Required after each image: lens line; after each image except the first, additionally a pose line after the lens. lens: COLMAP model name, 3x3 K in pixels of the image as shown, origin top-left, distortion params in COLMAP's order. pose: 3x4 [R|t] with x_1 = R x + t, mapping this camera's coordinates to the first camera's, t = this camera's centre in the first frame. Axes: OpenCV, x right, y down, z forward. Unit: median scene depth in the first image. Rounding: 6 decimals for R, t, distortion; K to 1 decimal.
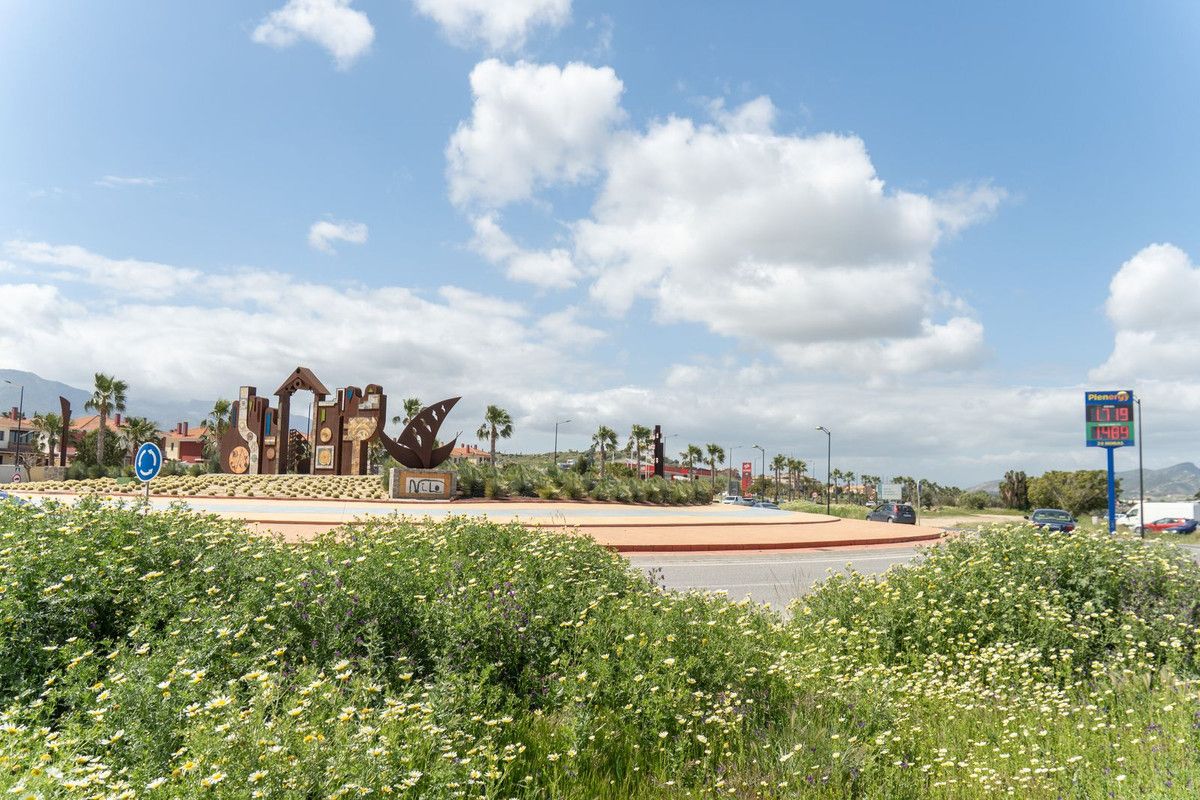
lens RADIAL K [[949.4, 0, 603.8], [0, 949.4, 428.5], [0, 0, 1]] dist [0.044538, -0.002100]
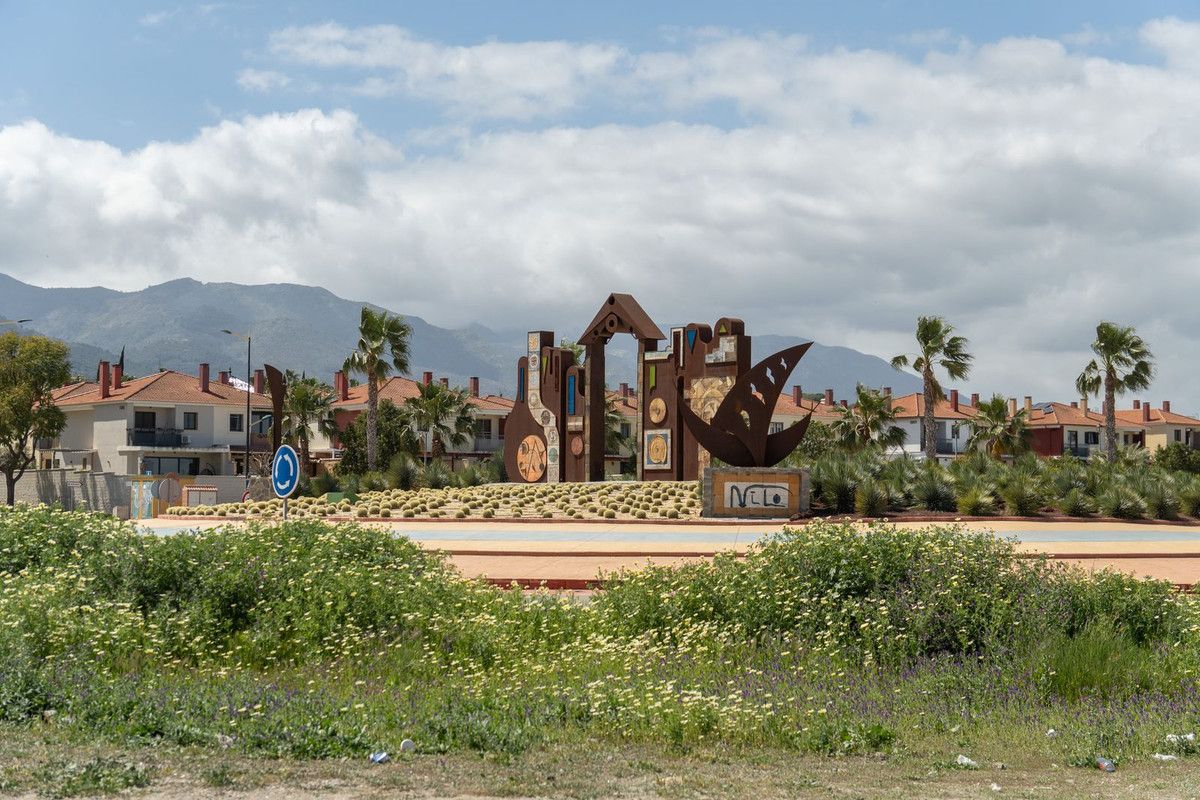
lens RADIAL K [[2225.2, 0, 600.0], [0, 2225.2, 400.0], [0, 0, 1]] dist [0.023718, 0.030779]
pose [[0.913842, -0.040679, -0.404026, 0.214645], [0.047134, 0.998870, 0.006038, -0.009233], [0.403324, -0.024561, 0.914727, -0.231968]]
